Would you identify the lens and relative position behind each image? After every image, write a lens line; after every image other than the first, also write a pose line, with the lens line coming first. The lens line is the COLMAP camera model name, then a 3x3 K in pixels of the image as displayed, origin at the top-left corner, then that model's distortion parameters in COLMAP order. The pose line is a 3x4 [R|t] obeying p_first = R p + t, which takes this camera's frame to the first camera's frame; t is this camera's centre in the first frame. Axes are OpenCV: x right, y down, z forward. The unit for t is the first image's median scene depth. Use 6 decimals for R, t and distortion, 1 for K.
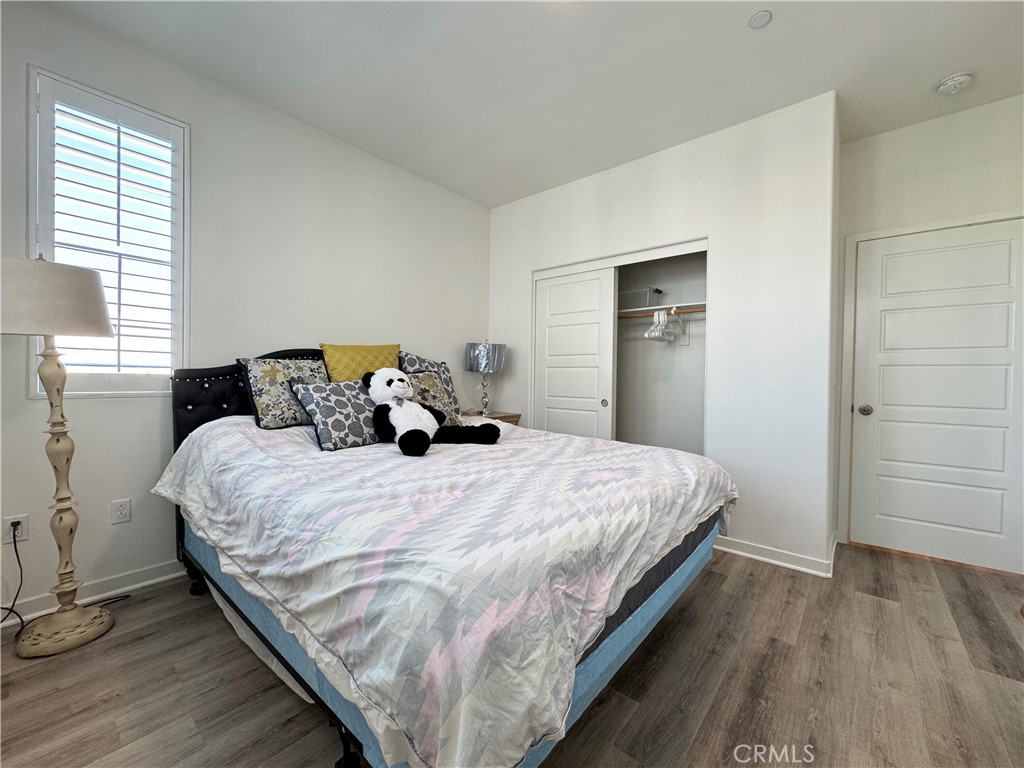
lens RADIAL K [[410.4, 0, 512.0], [0, 410.4, 384.0], [0, 0, 1]] dist [-0.000980, -0.000120]
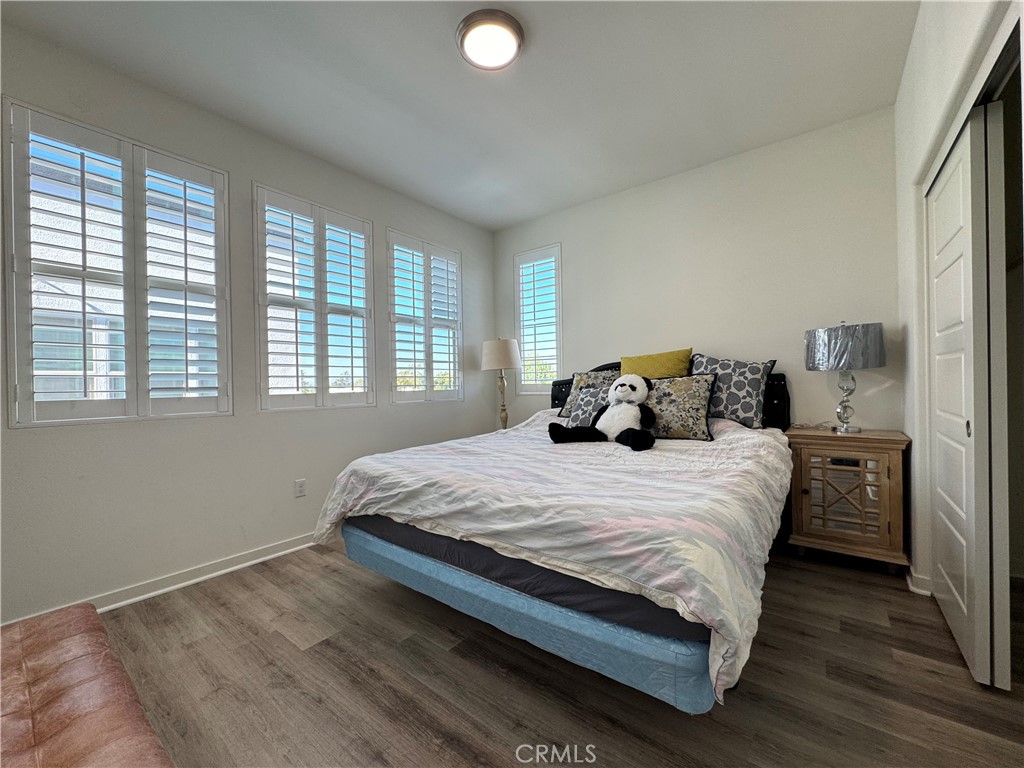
lens RADIAL K [[410.4, 0, 512.0], [0, 410.4, 384.0], [0, 0, 1]] dist [-0.000980, -0.000120]
pose [[0.042120, -0.013900, -0.999016, 1.026475], [0.001243, 0.999903, -0.013859, 0.004381], [0.999112, -0.000658, 0.042133, 0.756279]]
